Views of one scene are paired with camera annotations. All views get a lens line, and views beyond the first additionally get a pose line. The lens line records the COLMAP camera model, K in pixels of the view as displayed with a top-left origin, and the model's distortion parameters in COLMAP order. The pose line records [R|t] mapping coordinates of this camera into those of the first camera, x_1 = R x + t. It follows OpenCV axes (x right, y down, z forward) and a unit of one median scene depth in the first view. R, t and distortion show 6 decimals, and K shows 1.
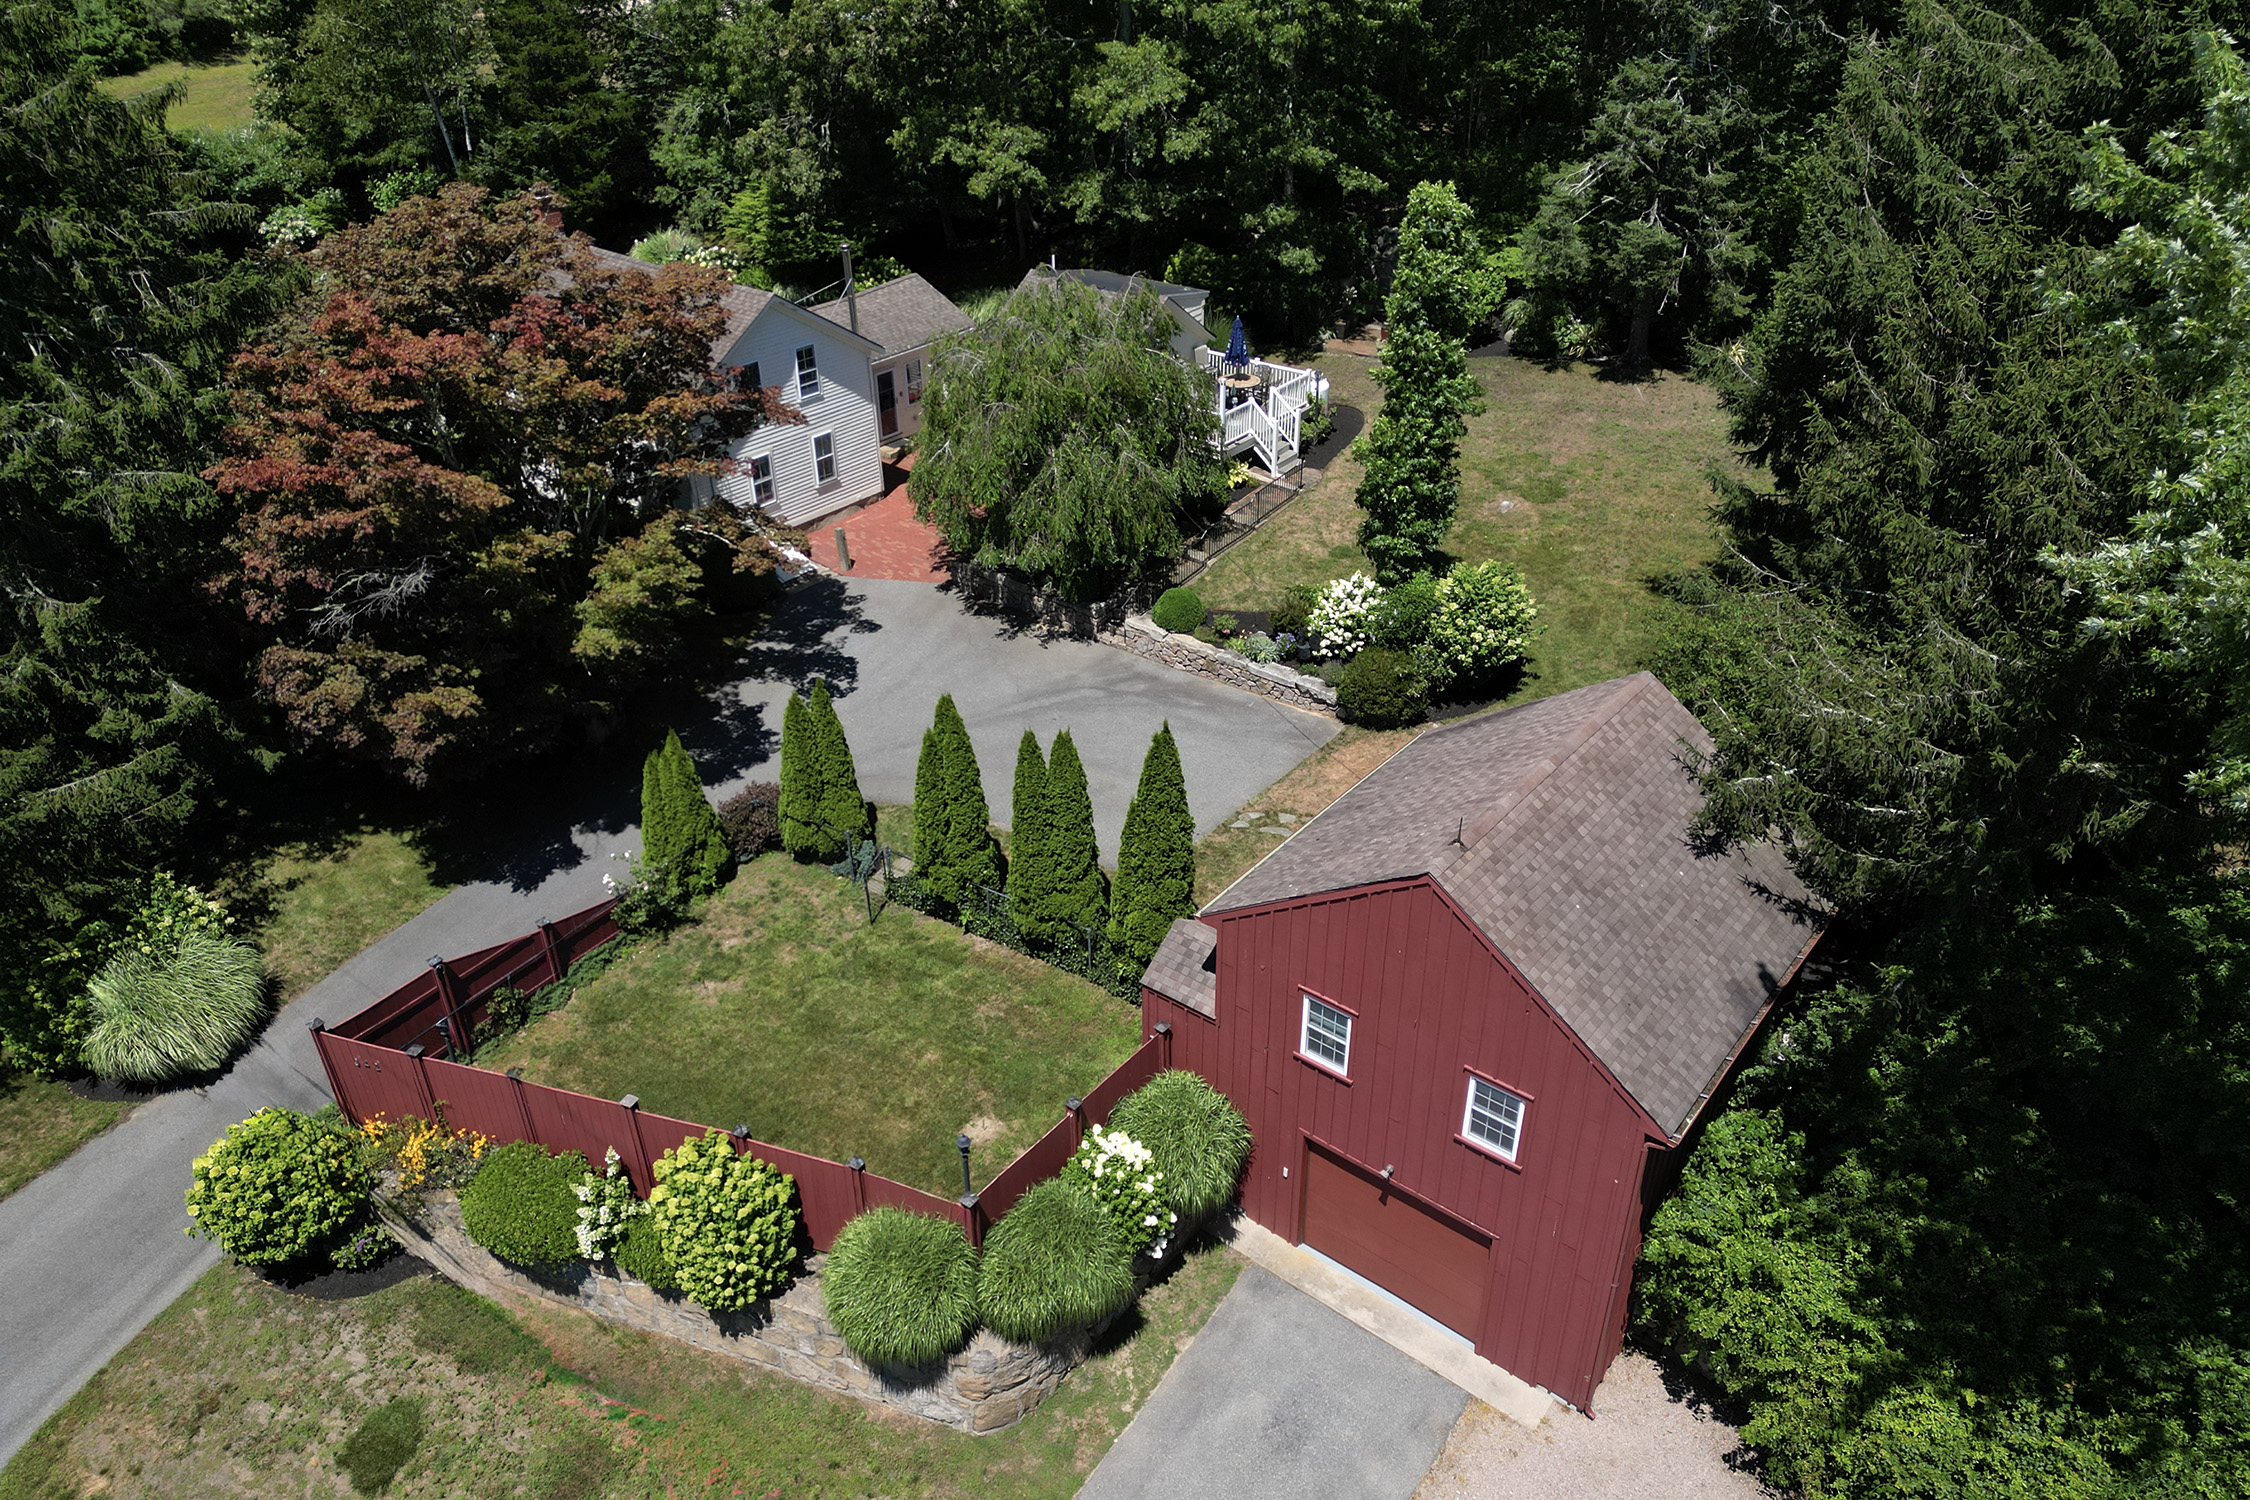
lens RADIAL K [[1654.0, 0, 1125.8], [0, 1654.0, 771.8], [0, 0, 1]] dist [0.079056, -0.019124]
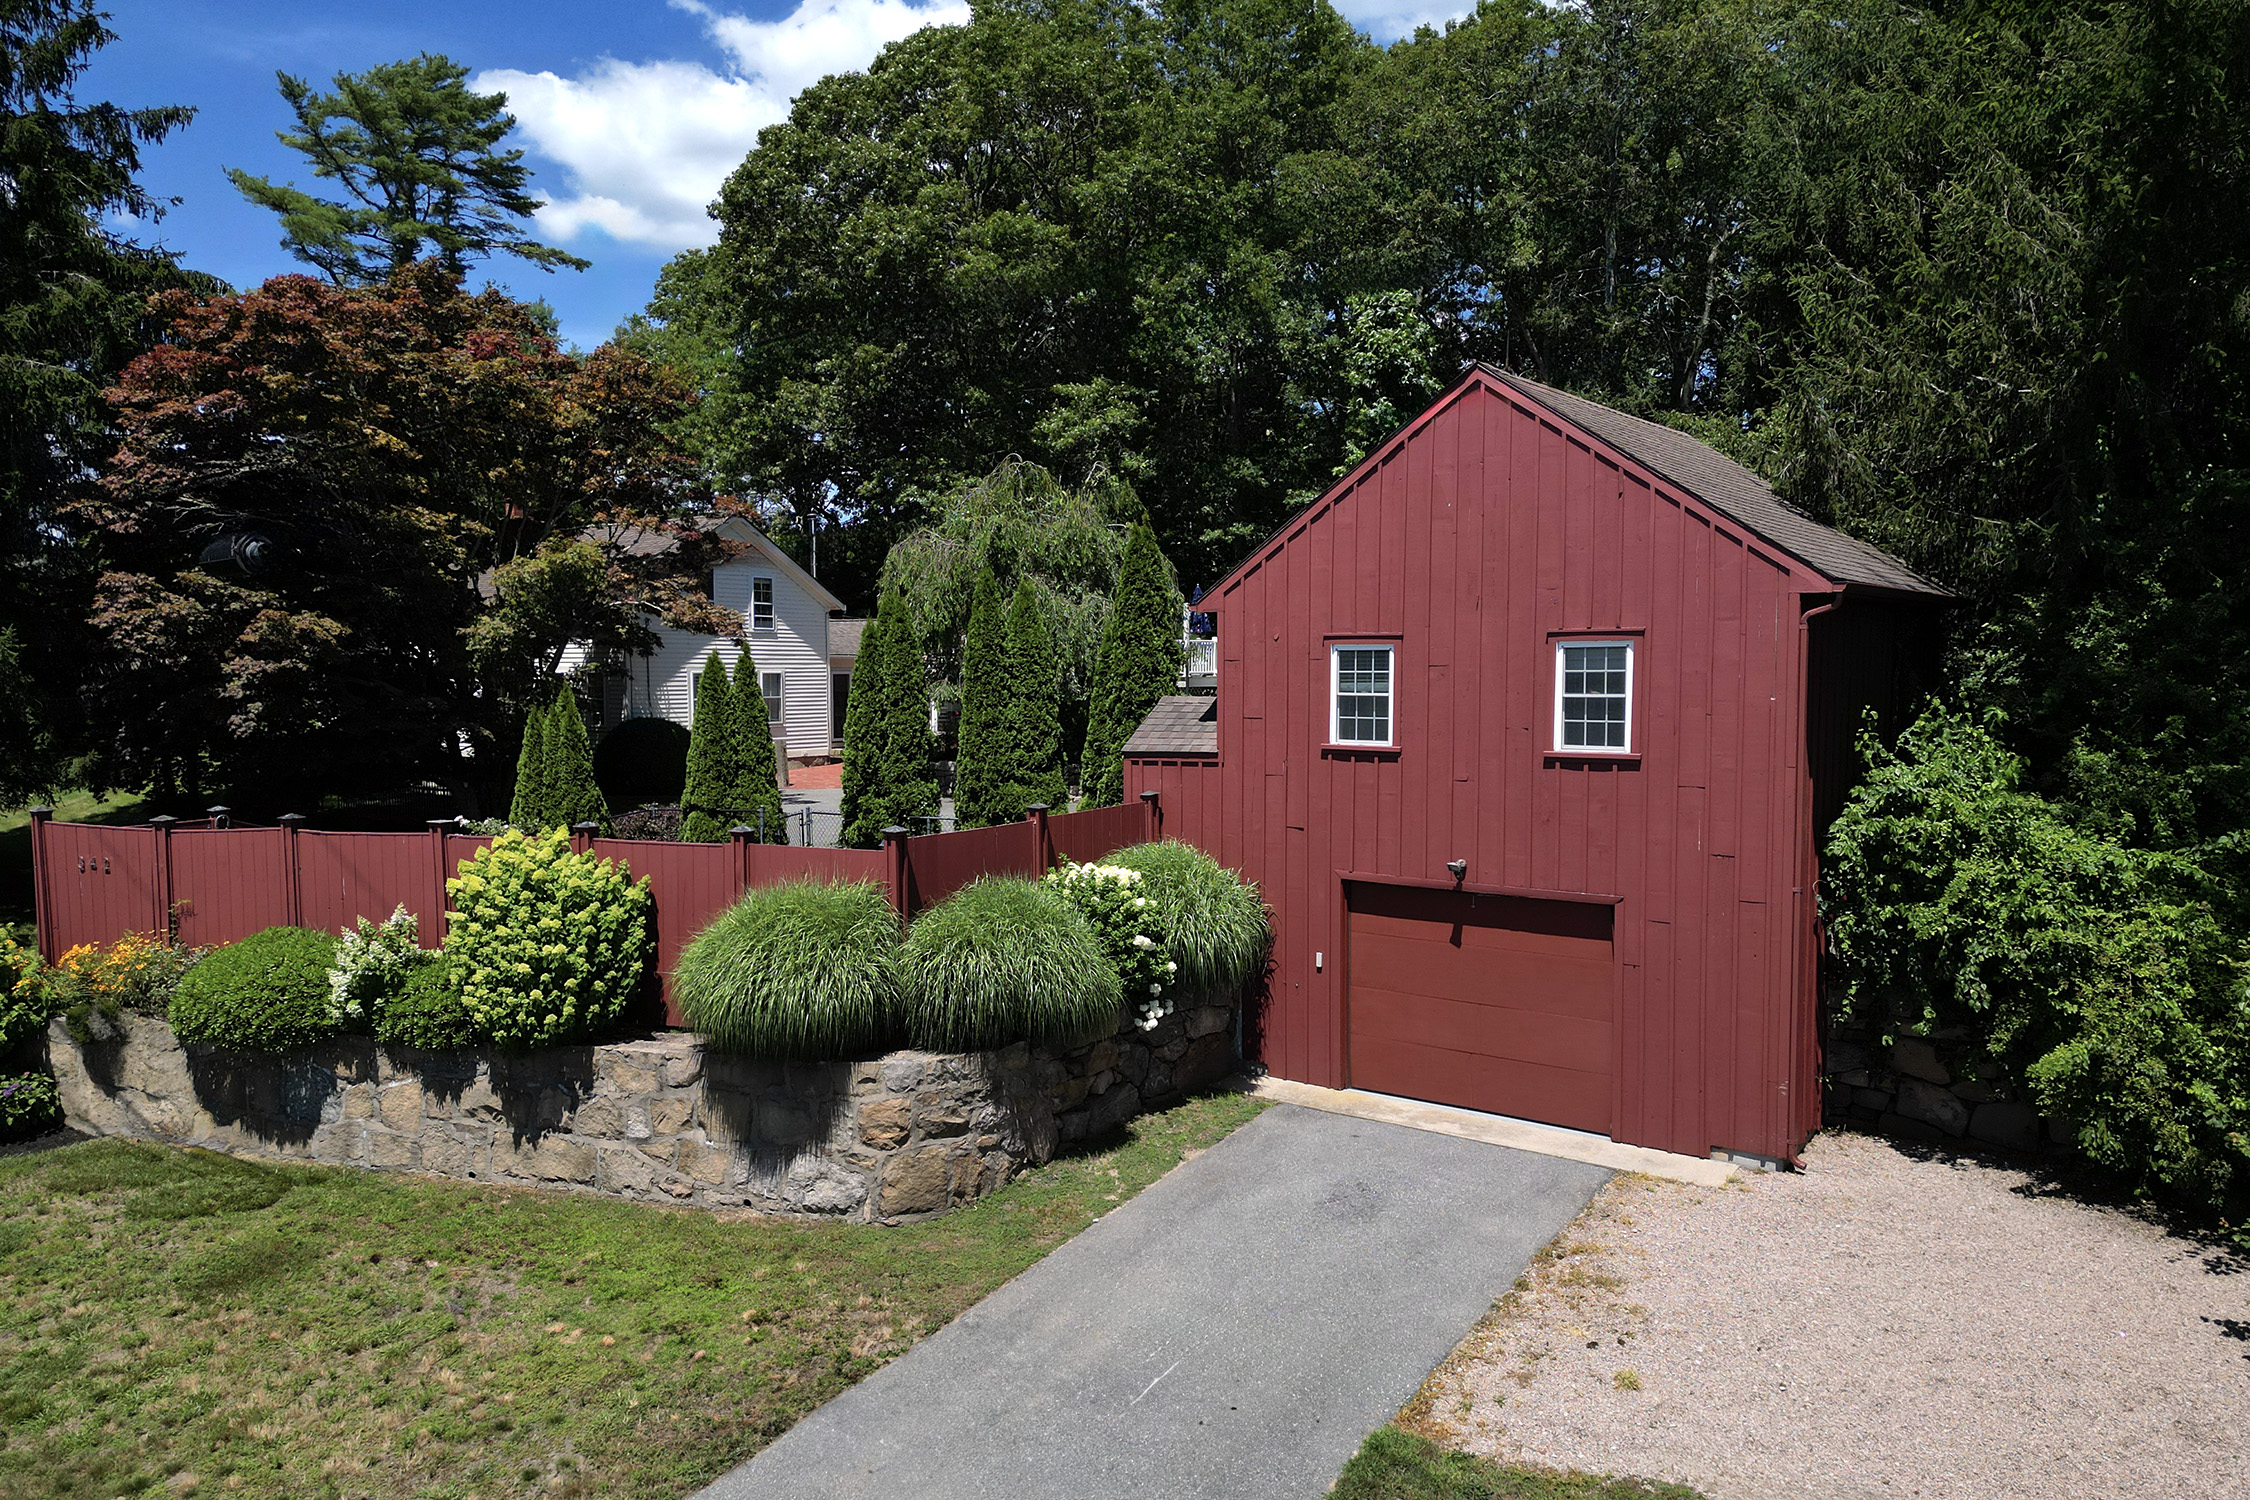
lens RADIAL K [[1654.0, 0, 1129.8], [0, 1654.0, 751.3], [0, 0, 1]] dist [0.079056, -0.019124]
pose [[0.999464, 0.000400, 0.032730, -0.013539], [0.015743, 0.870790, -0.491403, 0.539233], [-0.028698, 0.491655, 0.870317, 0.322962]]
